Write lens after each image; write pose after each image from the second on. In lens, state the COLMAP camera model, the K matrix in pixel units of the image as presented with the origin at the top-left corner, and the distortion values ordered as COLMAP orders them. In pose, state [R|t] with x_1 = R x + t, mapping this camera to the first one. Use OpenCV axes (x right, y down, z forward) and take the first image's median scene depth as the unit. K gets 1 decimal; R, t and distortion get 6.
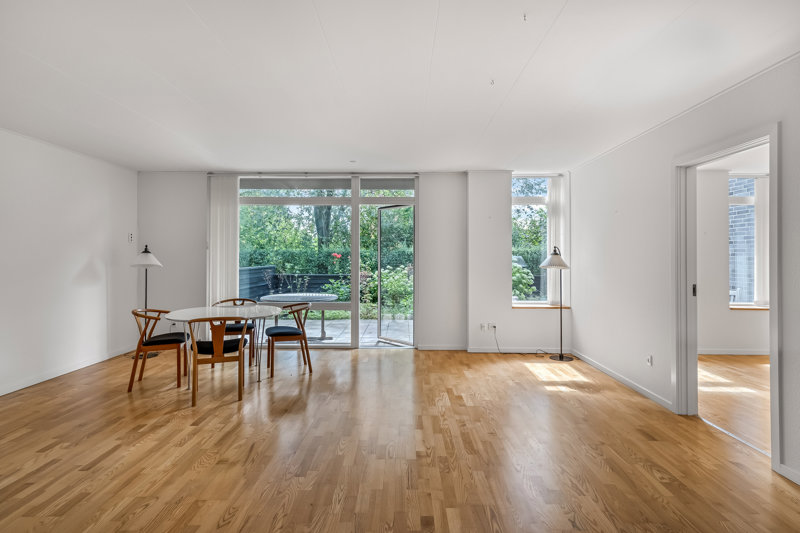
lens RADIAL K [[408.0, 0, 399.7], [0, 408.0, 254.5], [0, 0, 1]] dist [0.018564, -0.002246]
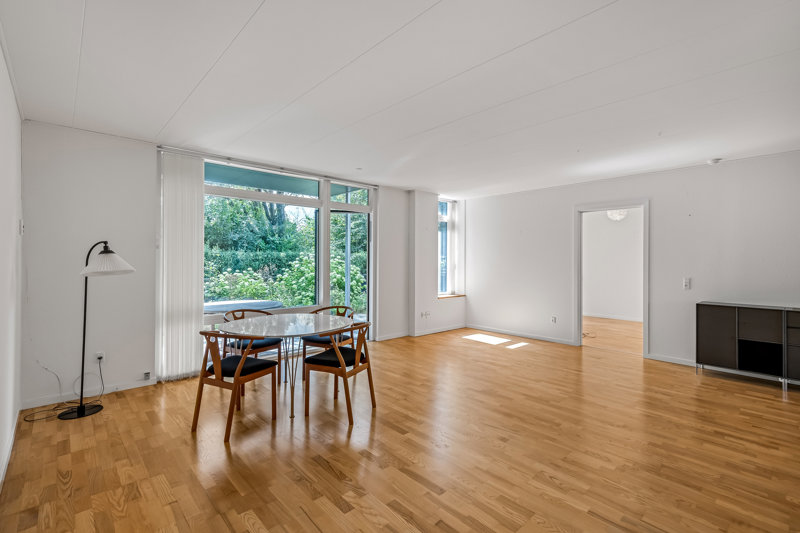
lens RADIAL K [[370.6, 0, 401.4], [0, 370.6, 264.8], [0, 0, 1]] dist [0.013474, 0.001064]
pose [[0.721678, -0.007554, 0.692188, -0.867328], [-0.009125, 0.999750, 0.020425, -0.003068], [-0.692169, -0.021057, 0.721428, 0.291466]]
